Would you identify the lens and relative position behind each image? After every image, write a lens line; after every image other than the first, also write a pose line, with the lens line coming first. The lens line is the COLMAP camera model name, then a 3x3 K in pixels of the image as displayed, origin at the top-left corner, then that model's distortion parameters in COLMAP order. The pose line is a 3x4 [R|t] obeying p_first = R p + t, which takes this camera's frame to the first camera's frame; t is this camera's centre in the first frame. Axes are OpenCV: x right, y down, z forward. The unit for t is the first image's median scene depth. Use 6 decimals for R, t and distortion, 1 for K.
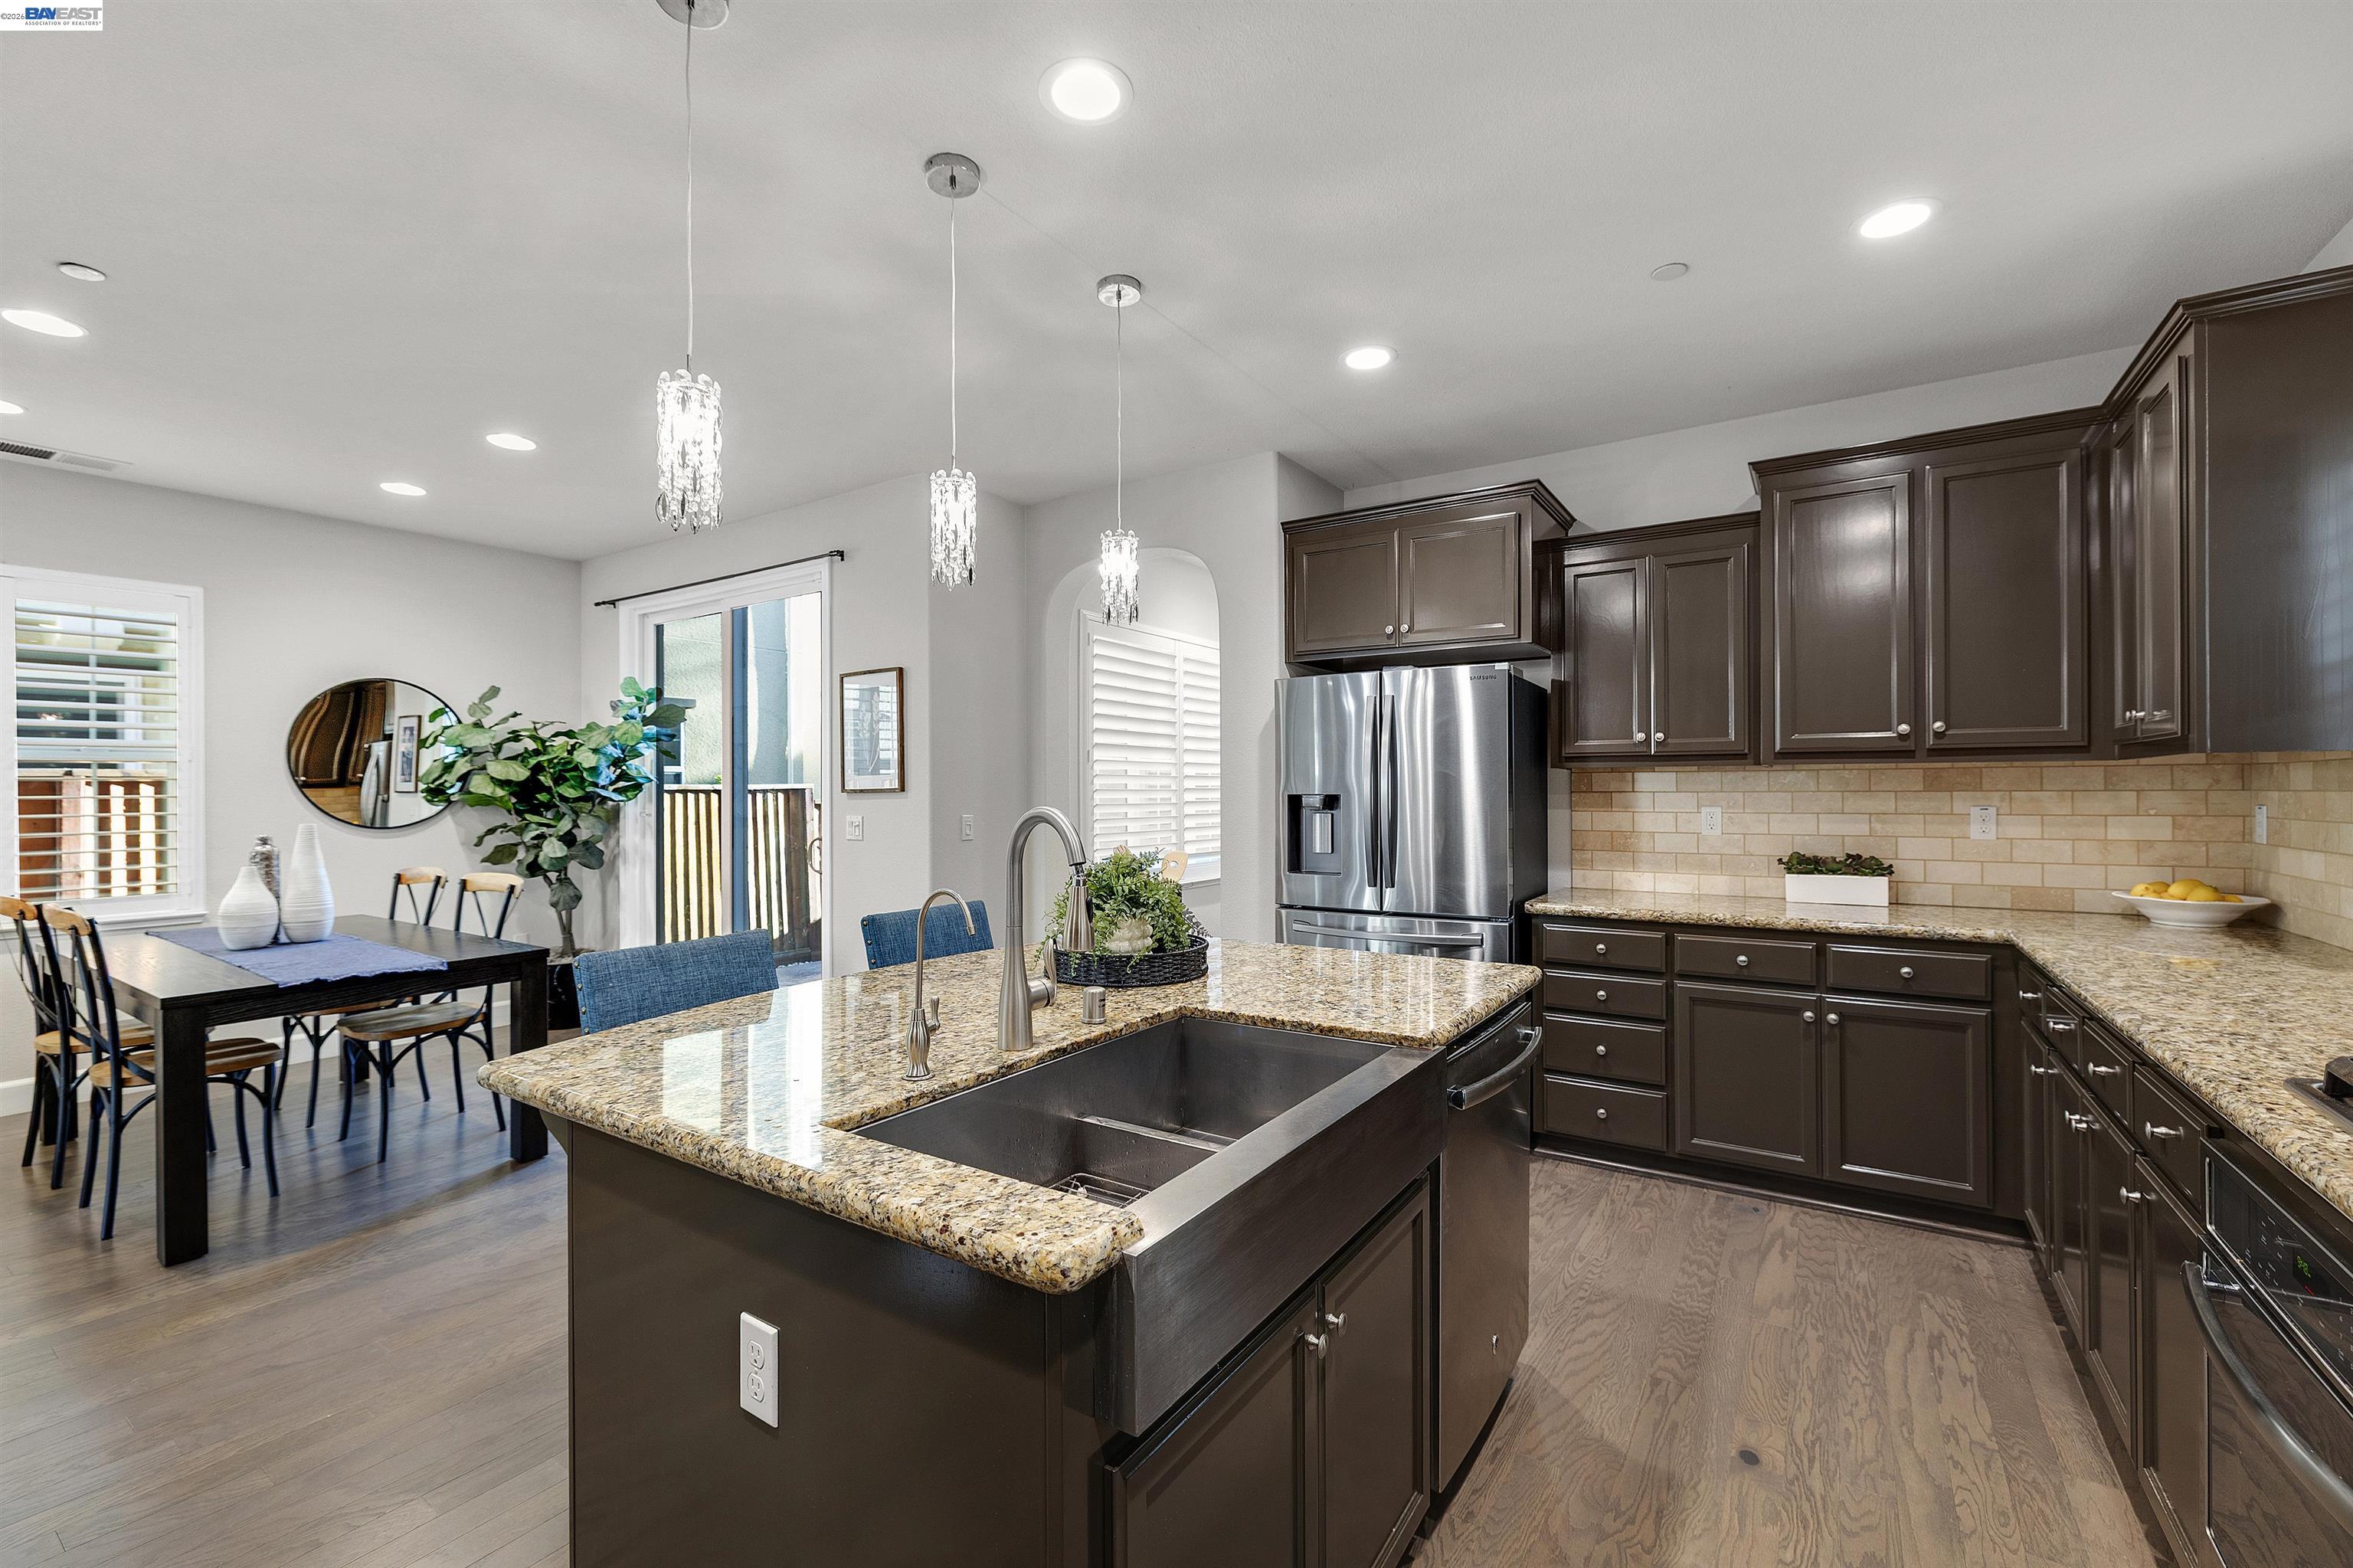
lens RADIAL K [[999.1, 0, 1183.7], [0, 999.1, 786.3], [0, 0, 1]] dist [0.001166, 0.000097]
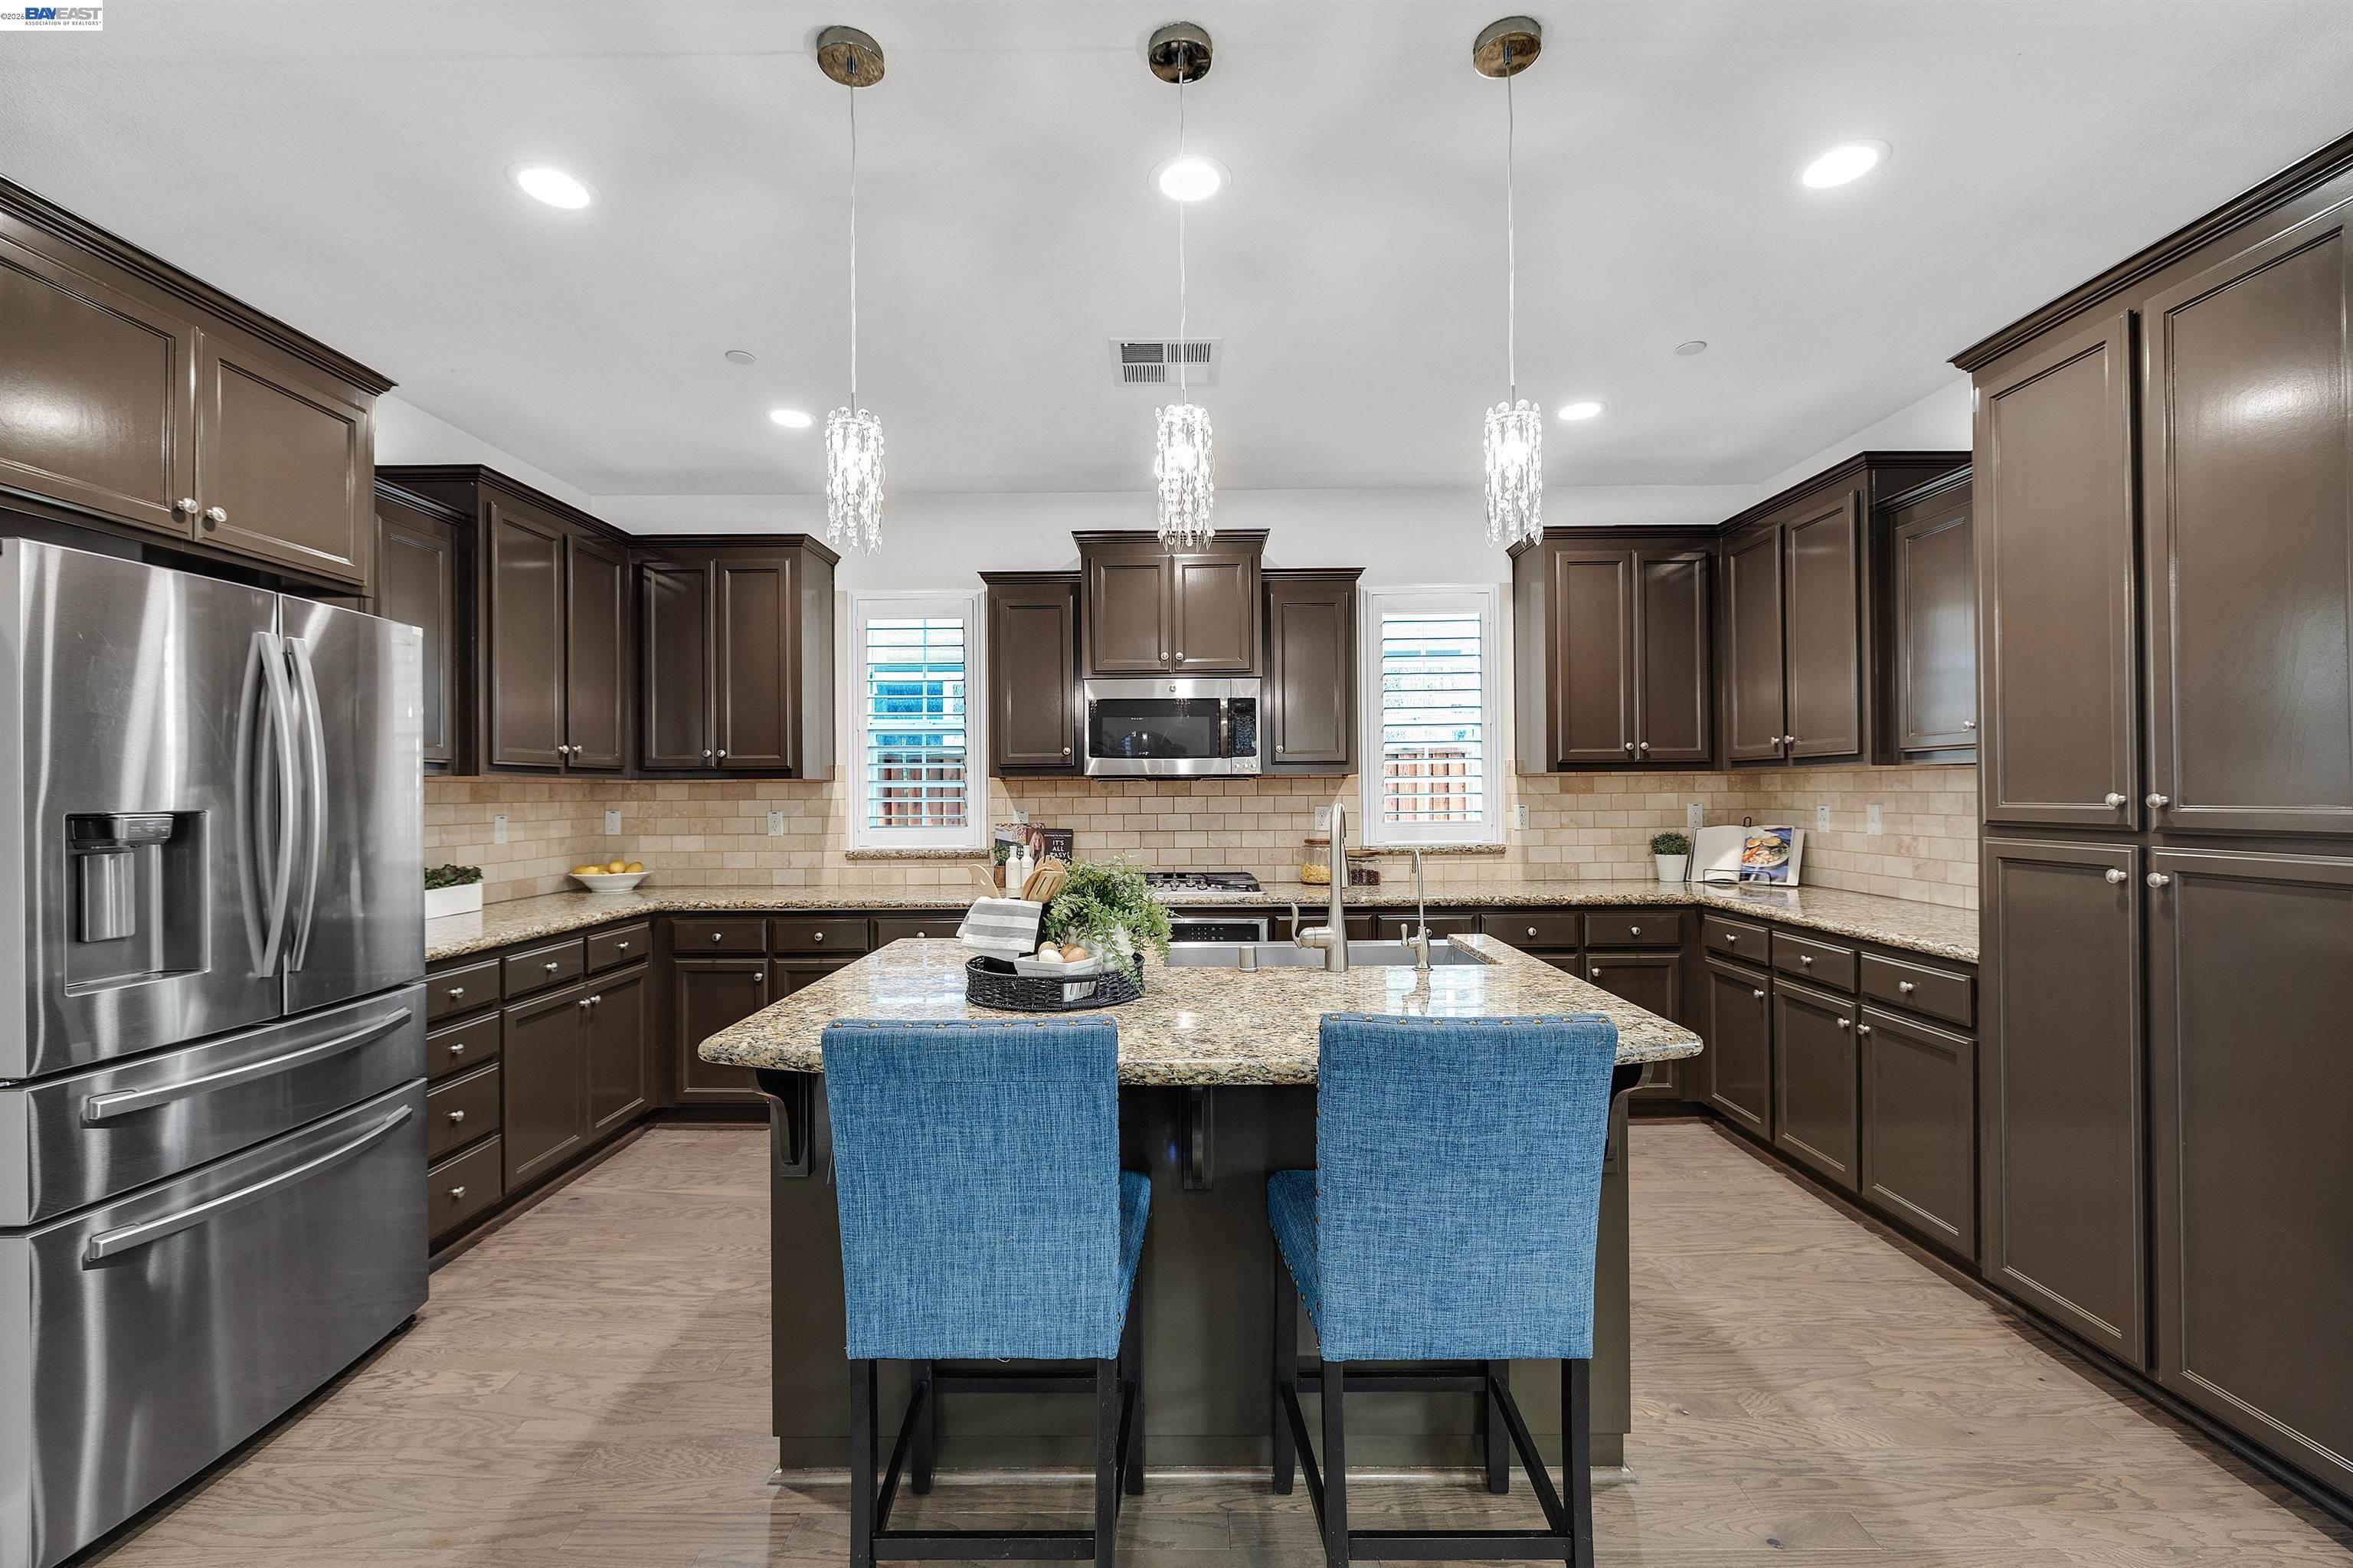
lens RADIAL K [[999.1, 0, 1165.1], [0, 999.1, 790.6], [0, 0, 1]] dist [0.001166, 0.000097]
pose [[-0.536603, 0.009849, 0.843777, -0.468448], [0.005568, 0.999951, -0.008132, 0.003487], [-0.843817, 0.000335, -0.536632, 0.741442]]
